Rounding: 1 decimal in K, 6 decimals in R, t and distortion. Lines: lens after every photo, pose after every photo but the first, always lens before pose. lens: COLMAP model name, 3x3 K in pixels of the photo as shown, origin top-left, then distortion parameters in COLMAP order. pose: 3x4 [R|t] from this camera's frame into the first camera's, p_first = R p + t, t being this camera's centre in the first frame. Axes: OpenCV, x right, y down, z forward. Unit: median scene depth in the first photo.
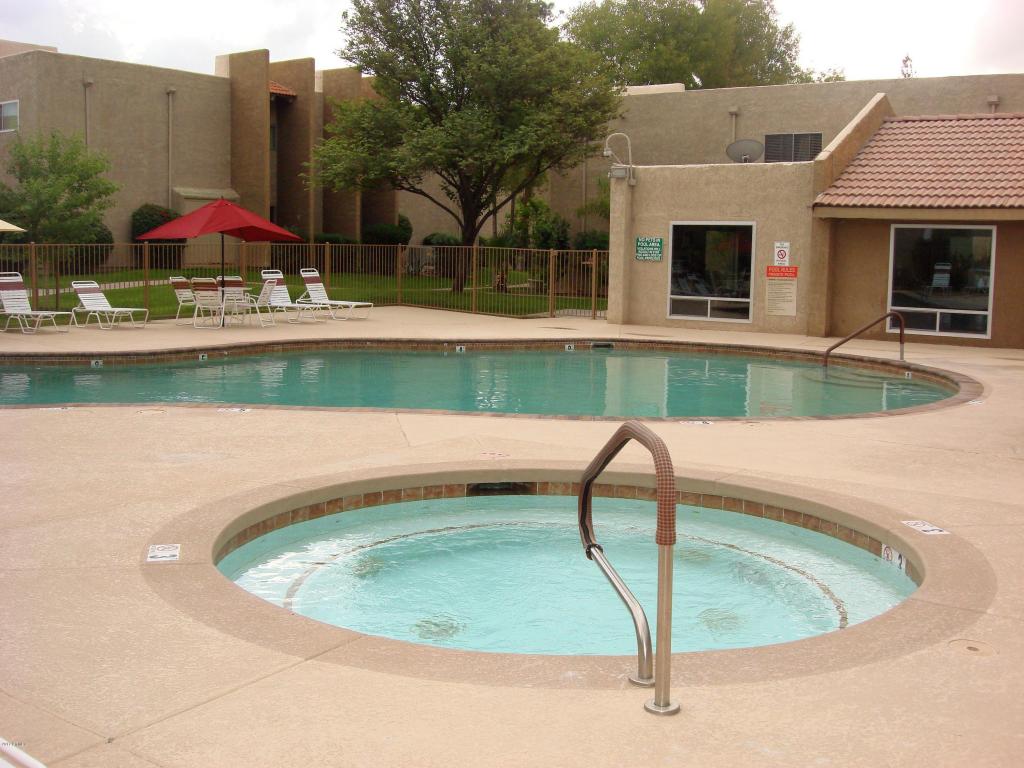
lens RADIAL K [[1126.1, 0, 516.2], [0, 1126.1, 385.3], [0, 0, 1]] dist [-0.133094, 0.000000]
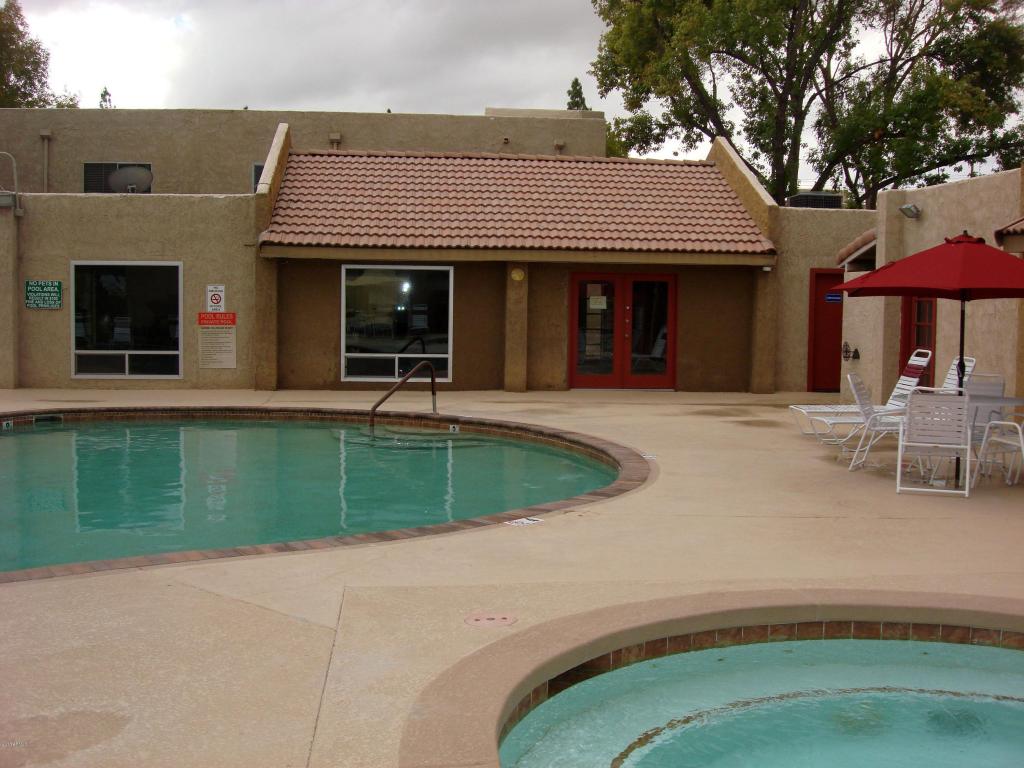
lens RADIAL K [[1126.1, 0, 512.5], [0, 1126.1, 386.5], [0, 0, 1]] dist [-0.133094, 0.000000]
pose [[0.748531, -0.055765, 0.660750, -0.170580], [0.076701, 0.997050, -0.002744, -0.028470], [-0.658648, 0.052734, 0.750601, 0.191801]]
